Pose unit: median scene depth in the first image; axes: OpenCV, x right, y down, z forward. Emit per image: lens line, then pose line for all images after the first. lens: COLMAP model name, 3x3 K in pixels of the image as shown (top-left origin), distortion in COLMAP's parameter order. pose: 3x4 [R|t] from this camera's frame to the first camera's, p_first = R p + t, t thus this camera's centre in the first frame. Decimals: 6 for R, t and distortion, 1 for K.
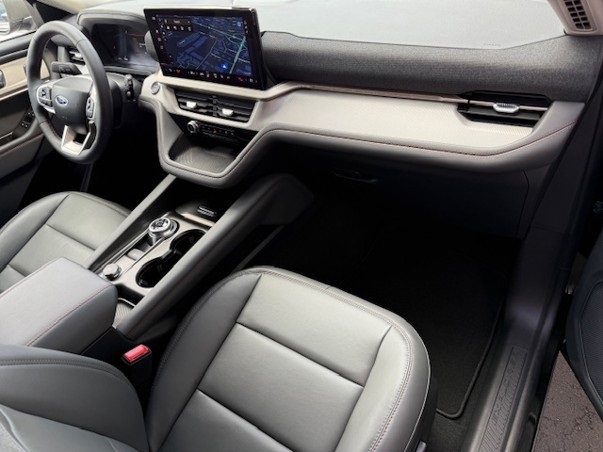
lens RADIAL K [[436.1, 0, 297.3], [0, 436.1, 228.1], [0, 0, 1]] dist [0.031325, -0.045806]
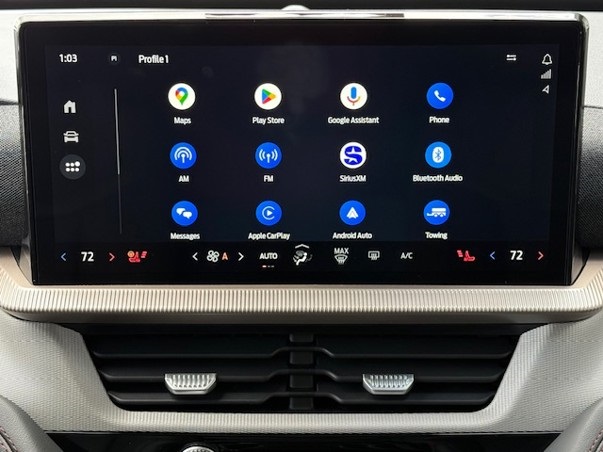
lens RADIAL K [[1230.8, 0, 302.9], [0, 1230.8, 231.9], [0, 0, 1]] dist [0.148579, 0.000000]
pose [[0.814620, -0.022718, 0.579550, -0.643441], [0.272667, 0.896927, -0.348103, -0.110374], [-0.511905, 0.441595, 0.736849, 0.465775]]
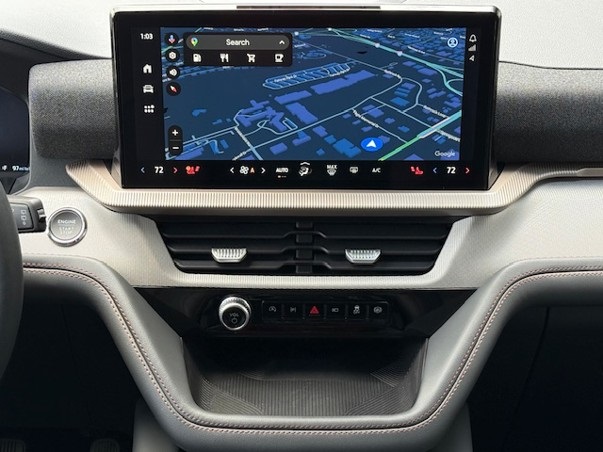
lens RADIAL K [[1230.8, 0, 304.4], [0, 1230.8, 231.3], [0, 0, 1]] dist [0.148579, 0.000000]
pose [[0.814705, -0.091535, 0.572606, -0.844207], [0.267976, 0.935127, -0.231791, -0.052759], [-0.514242, 0.342285, 0.786382, 0.180013]]
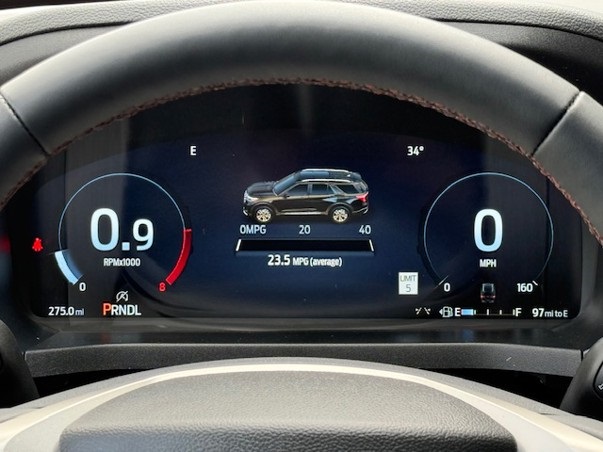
lens RADIAL K [[1722.5, 0, 297.6], [0, 1722.5, 227.6], [0, 0, 1]] dist [0.153893, 0.000000]
pose [[0.828138, 0.015619, 0.560307, -0.966987], [0.260843, 0.874042, -0.409892, -0.180946], [-0.496134, 0.485600, 0.719753, 0.678908]]
